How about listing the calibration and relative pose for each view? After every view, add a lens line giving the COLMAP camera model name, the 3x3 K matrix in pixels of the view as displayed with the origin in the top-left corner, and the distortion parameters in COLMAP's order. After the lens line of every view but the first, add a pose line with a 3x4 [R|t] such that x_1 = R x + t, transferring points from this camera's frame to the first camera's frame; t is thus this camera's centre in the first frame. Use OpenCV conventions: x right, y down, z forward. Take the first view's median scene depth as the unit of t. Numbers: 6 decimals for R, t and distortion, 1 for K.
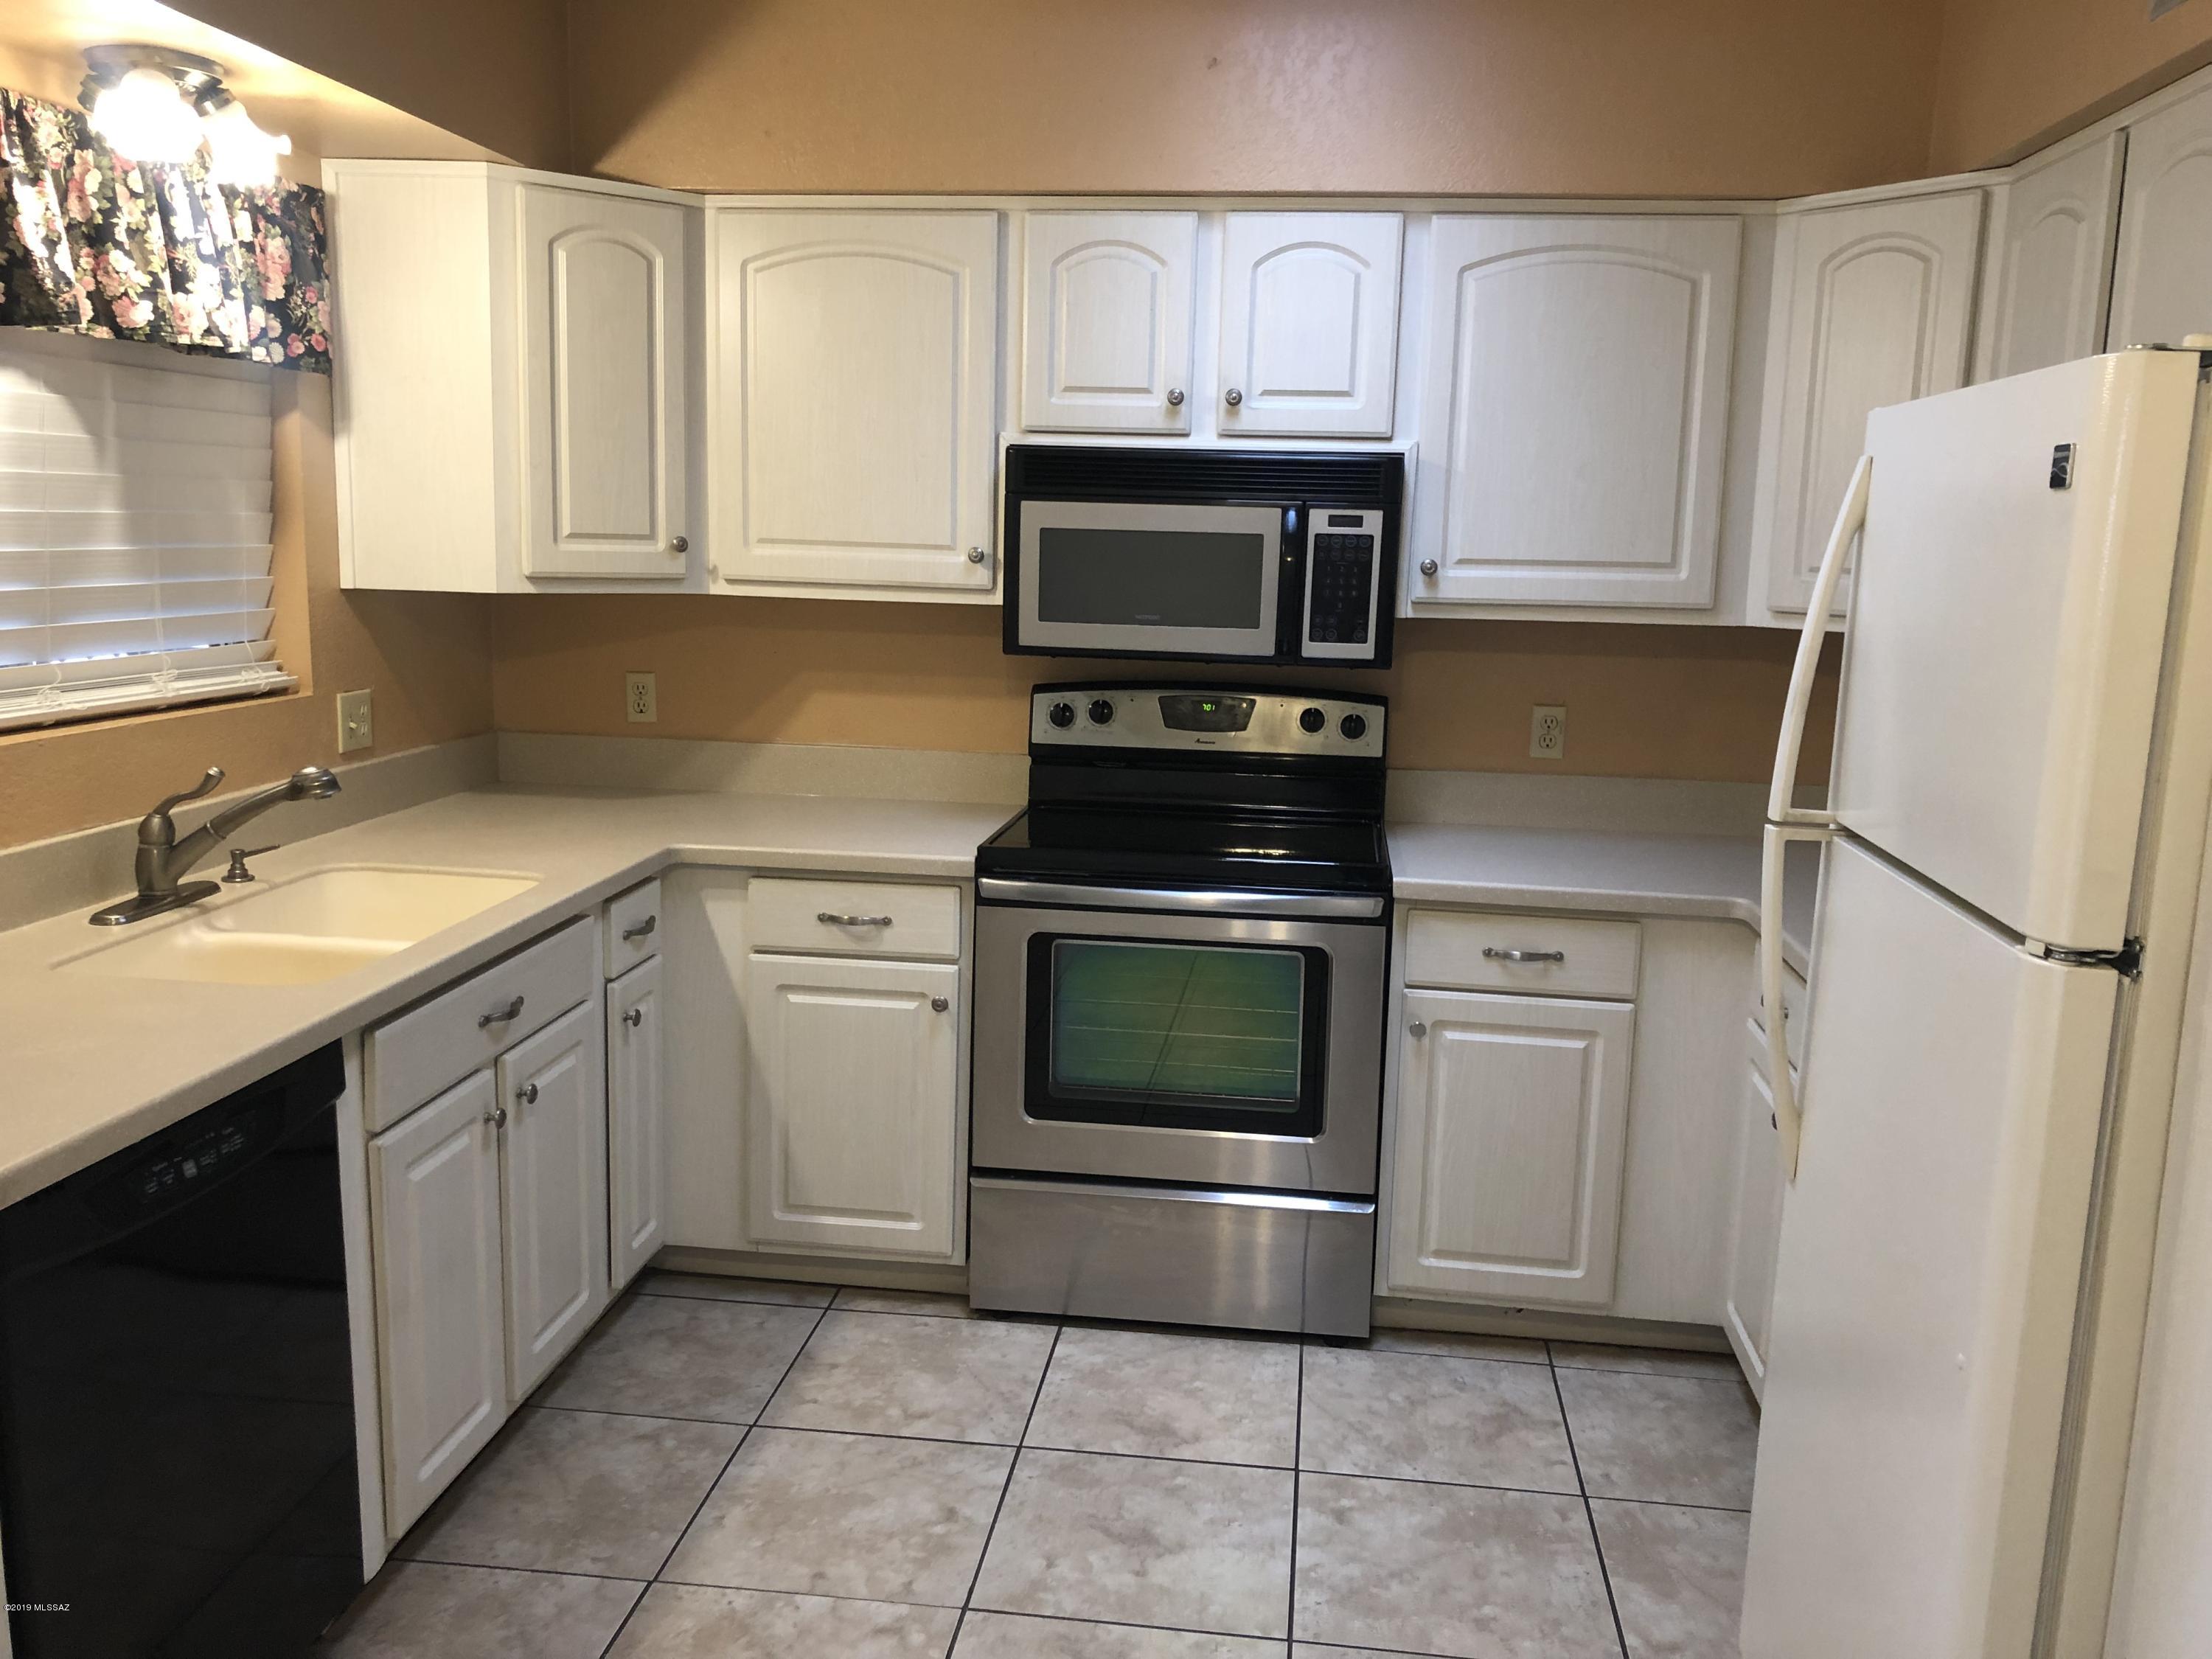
lens RADIAL K [[1804.6, 0, 1098.5], [0, 1804.6, 824.1], [0, 0, 1]] dist [0.055689, -0.075906]
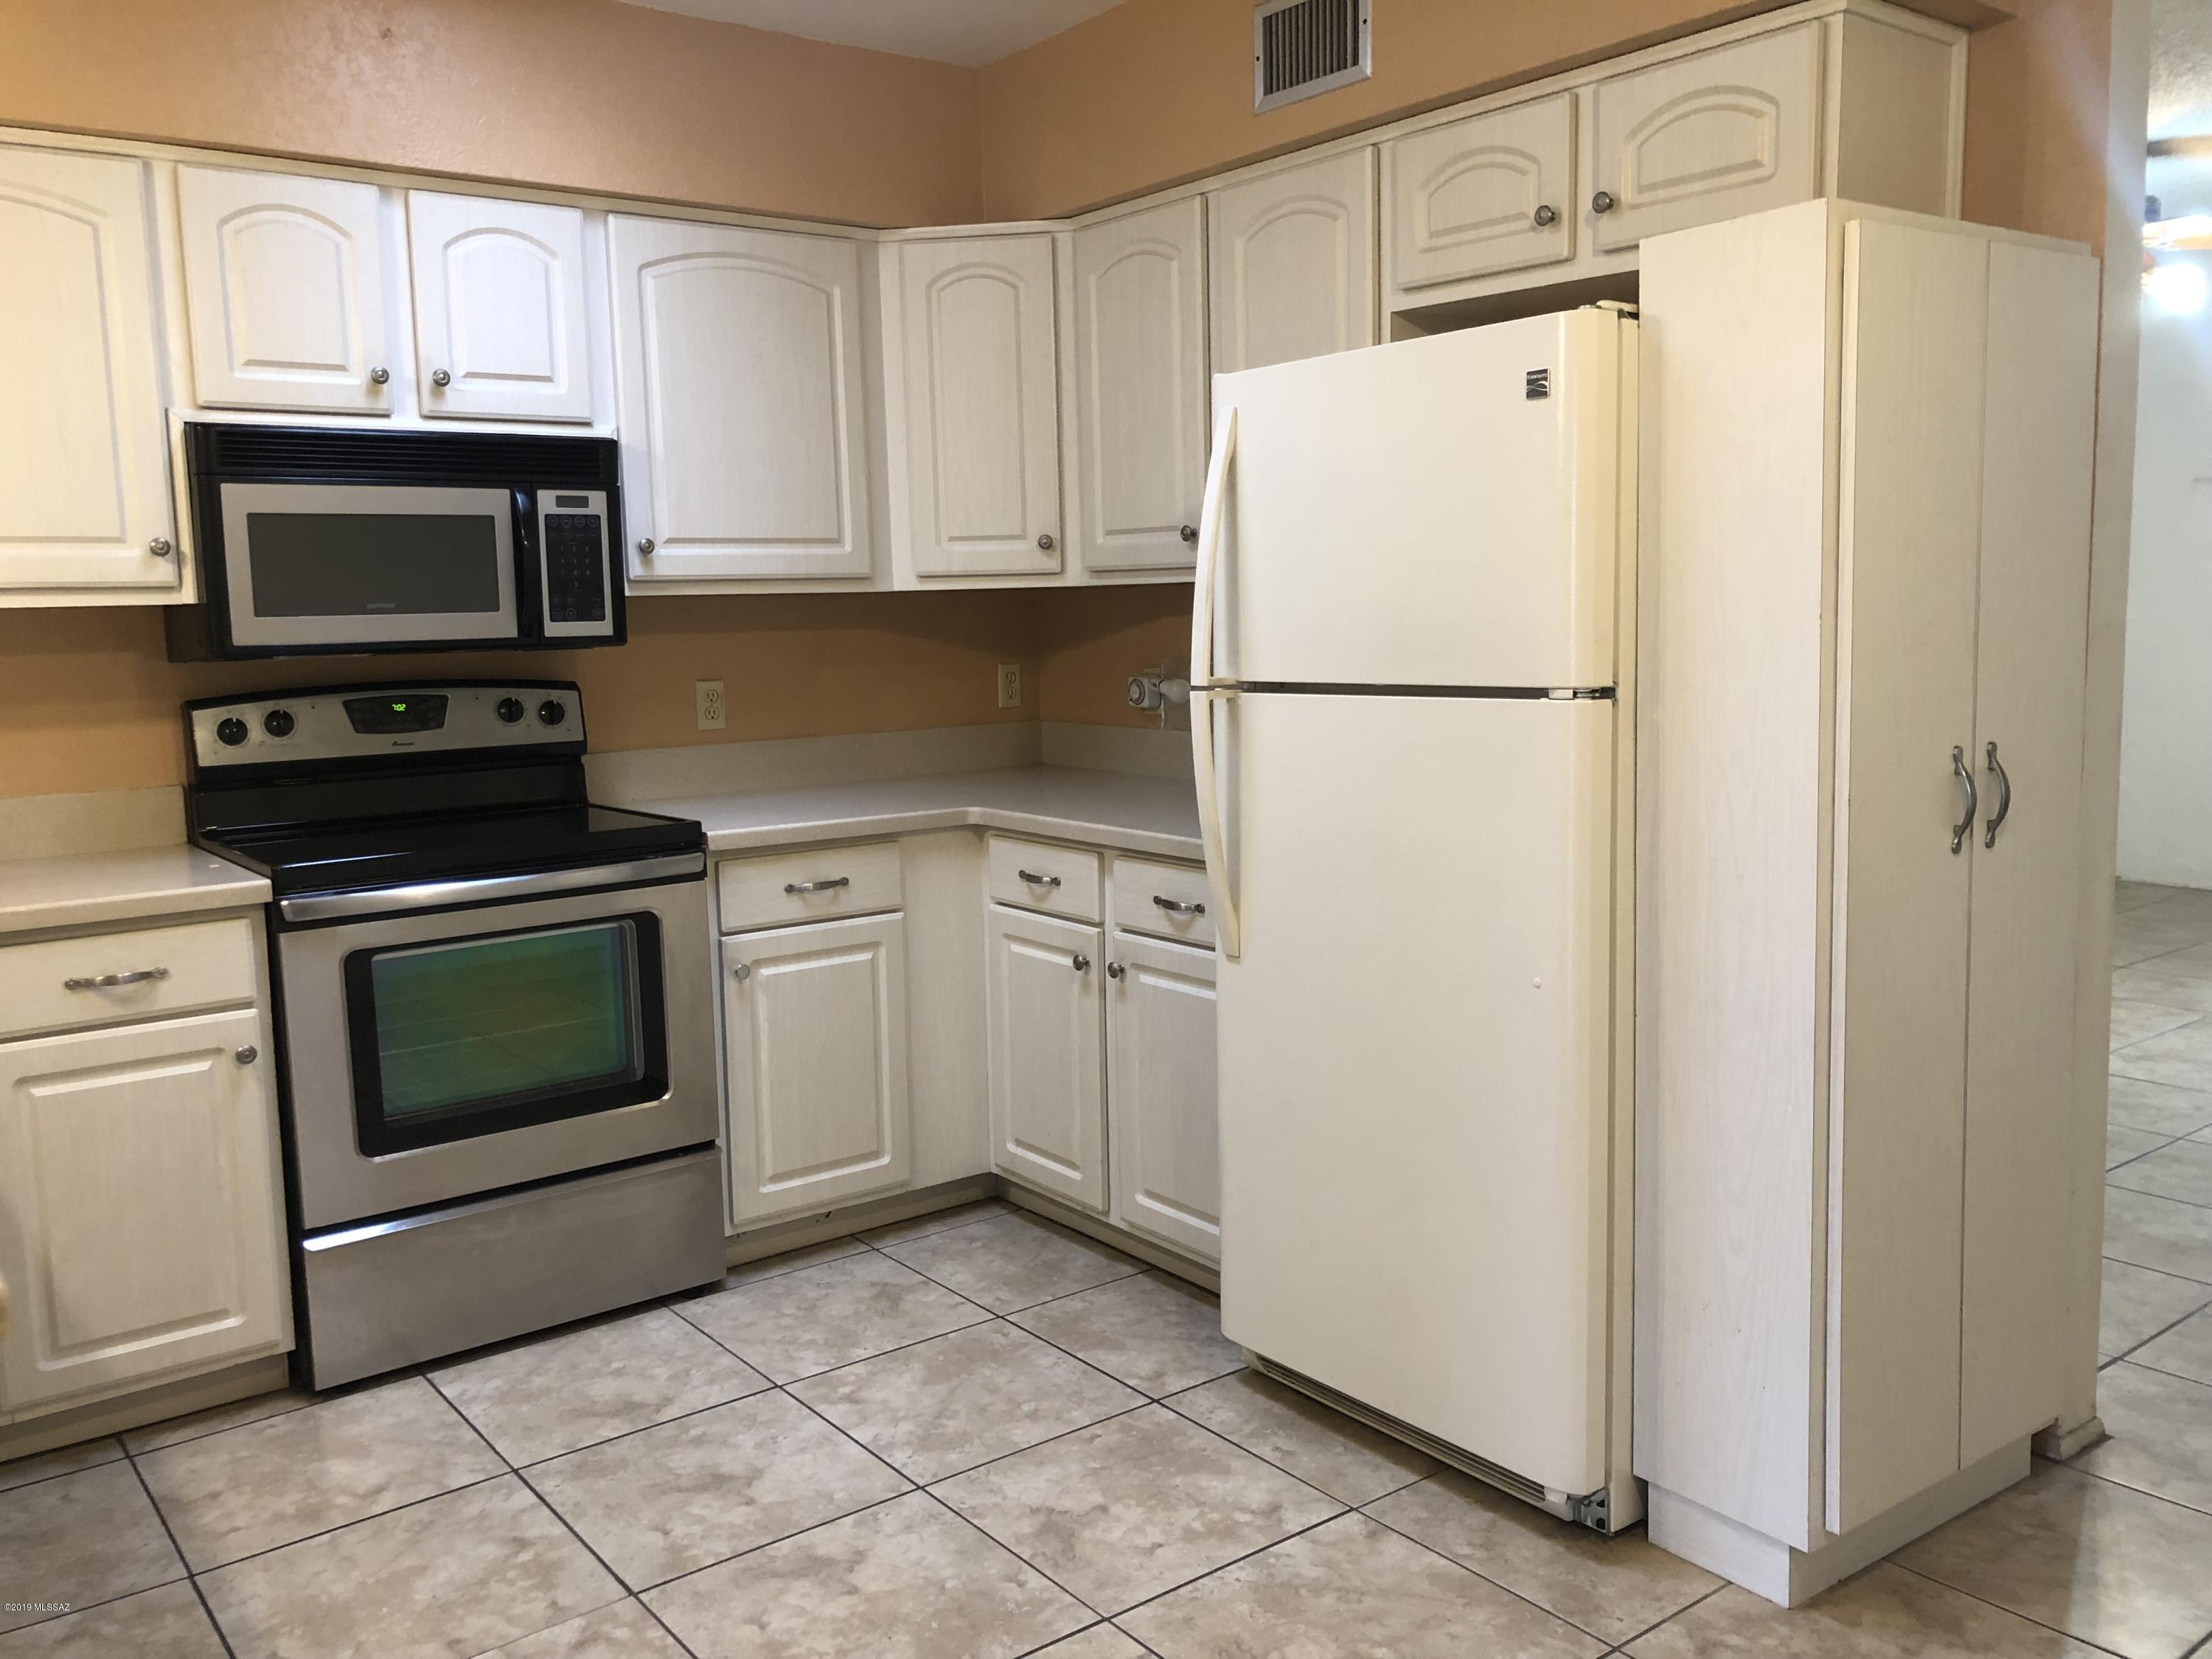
lens RADIAL K [[1810.5, 0, 1096.9], [0, 1810.5, 820.4], [0, 0, 1]] dist [0.008750, 0.008409]
pose [[0.713599, -0.131183, 0.688162, -0.386913], [0.159704, 0.986908, 0.022526, 0.034729], [-0.682108, 0.093828, 0.725207, 0.075498]]
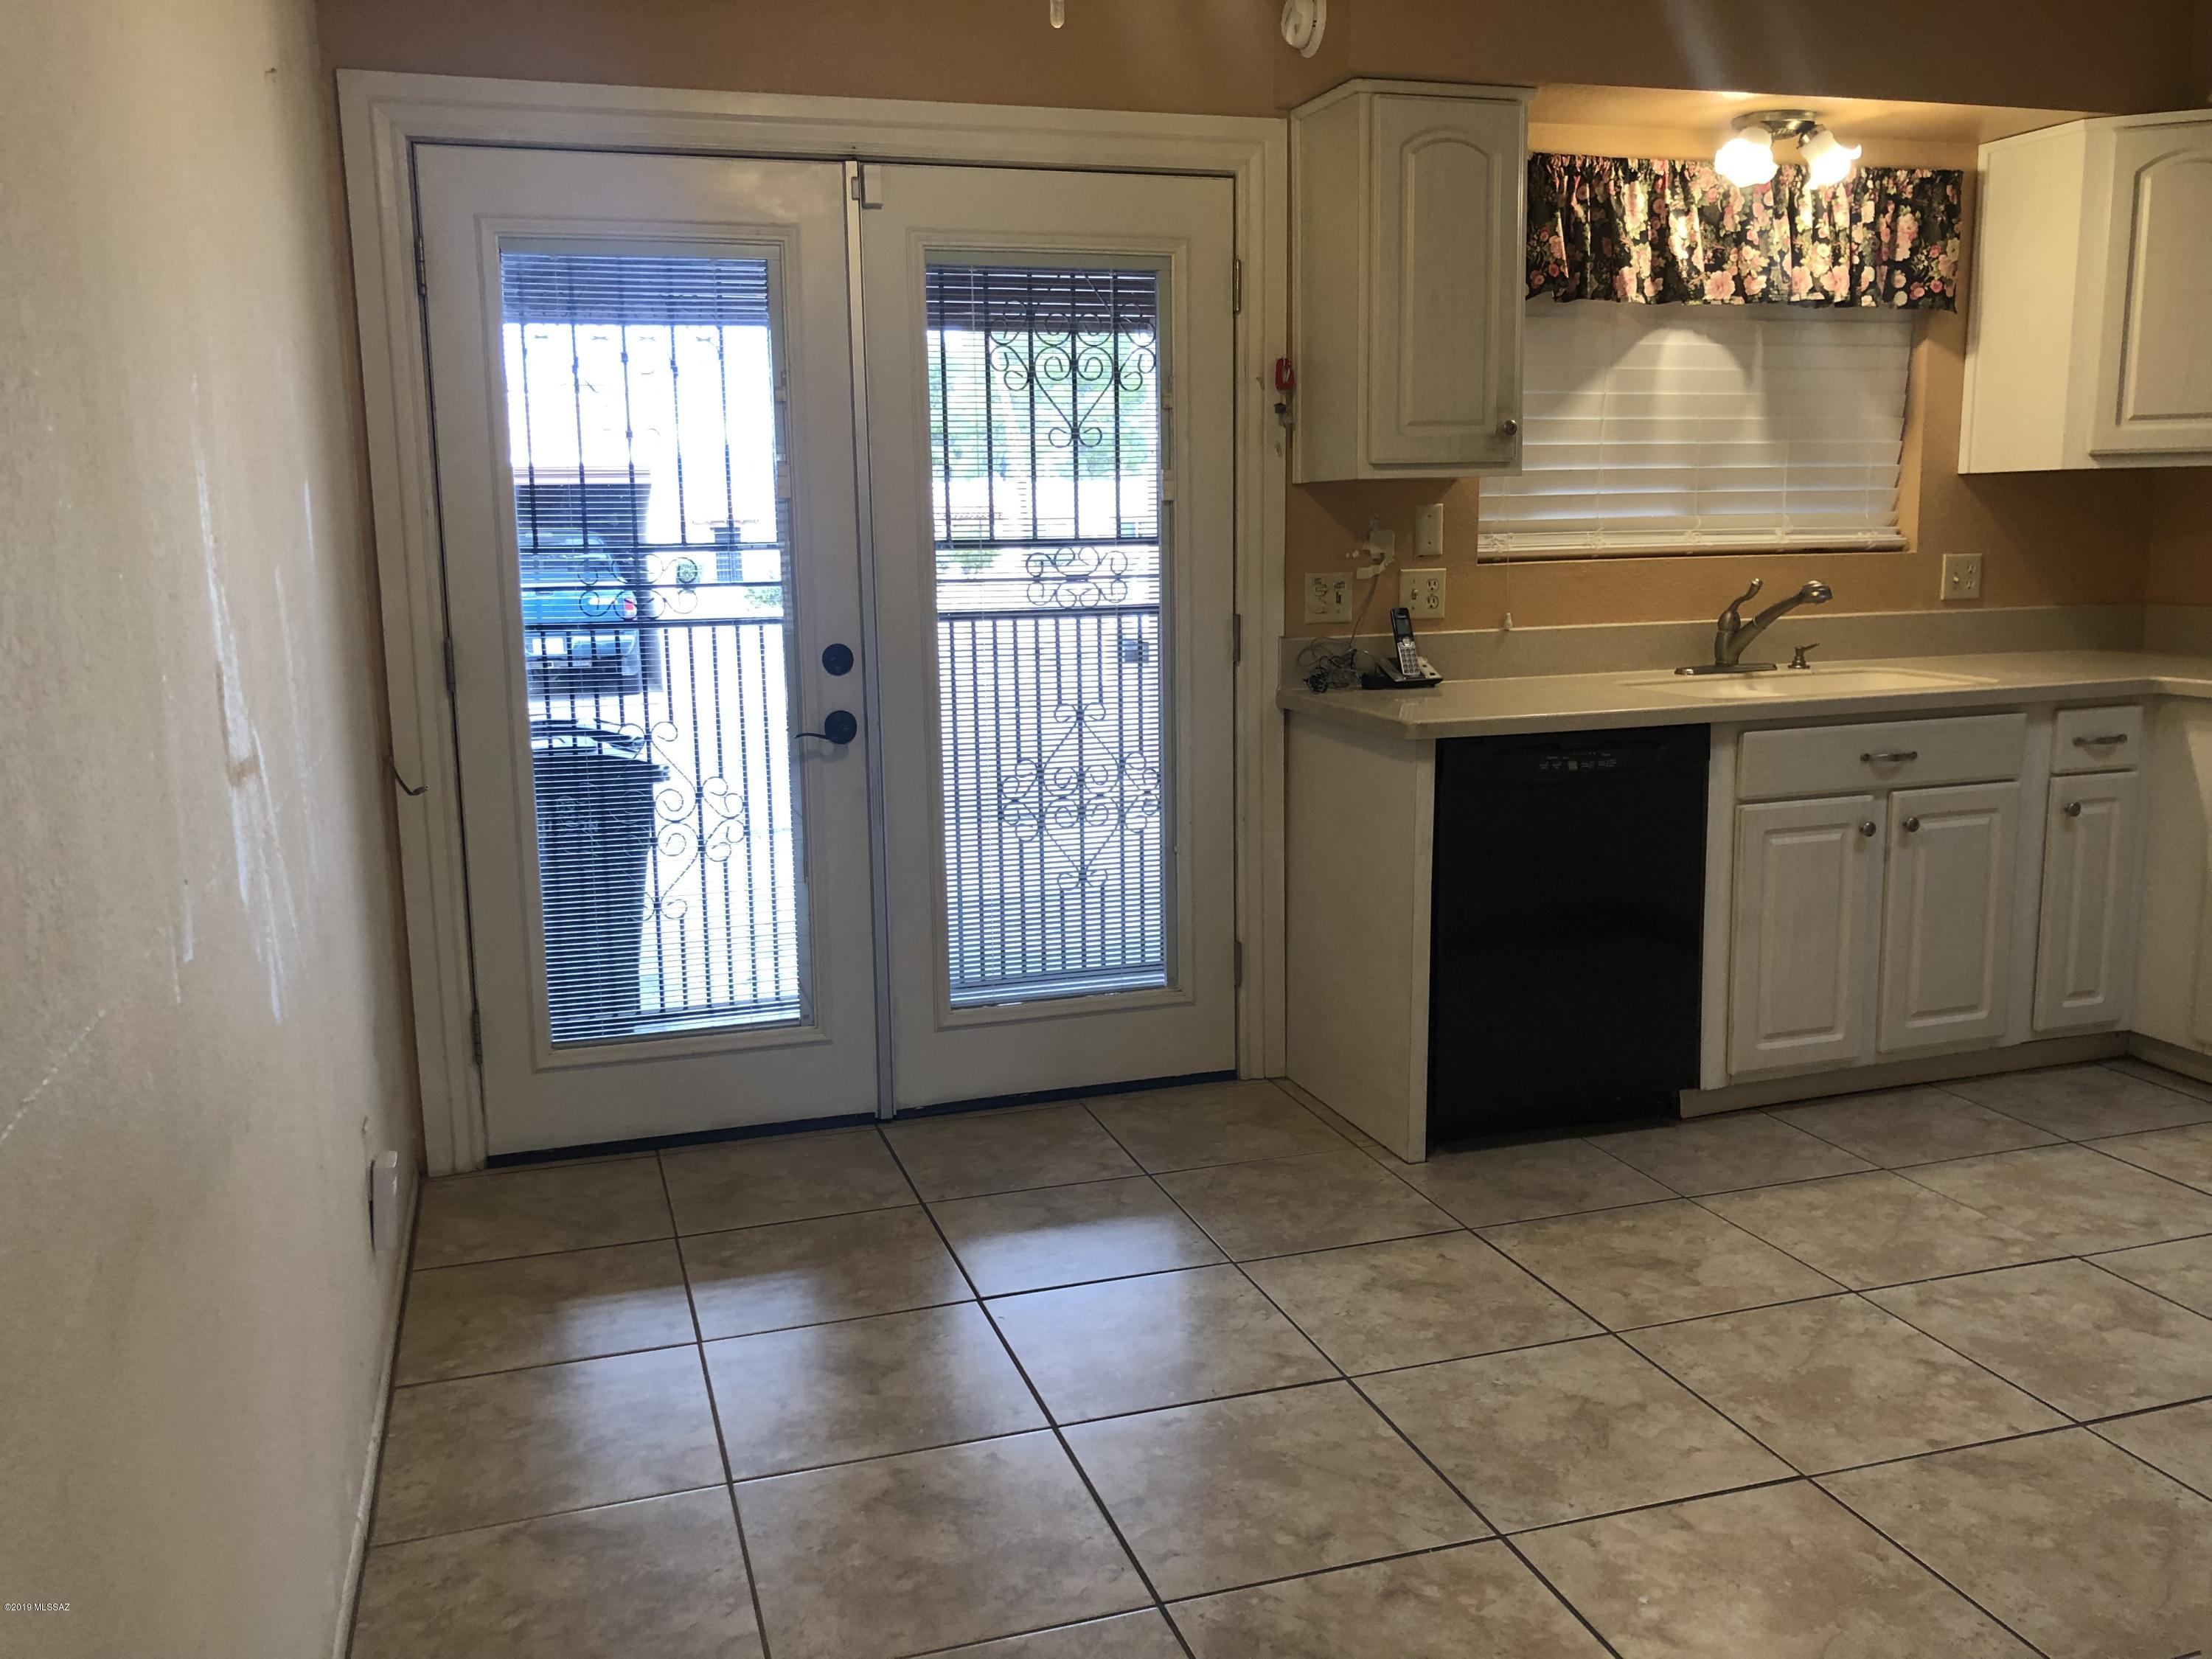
lens RADIAL K [[1810.5, 0, 1096.9], [0, 1810.5, 820.4], [0, 0, 1]] dist [0.008750, 0.008409]
pose [[0.420551, 0.120356, -0.899250, 0.546937], [-0.122613, 0.989608, 0.075107, 0.099781], [0.898945, 0.078674, 0.430938, -0.109562]]
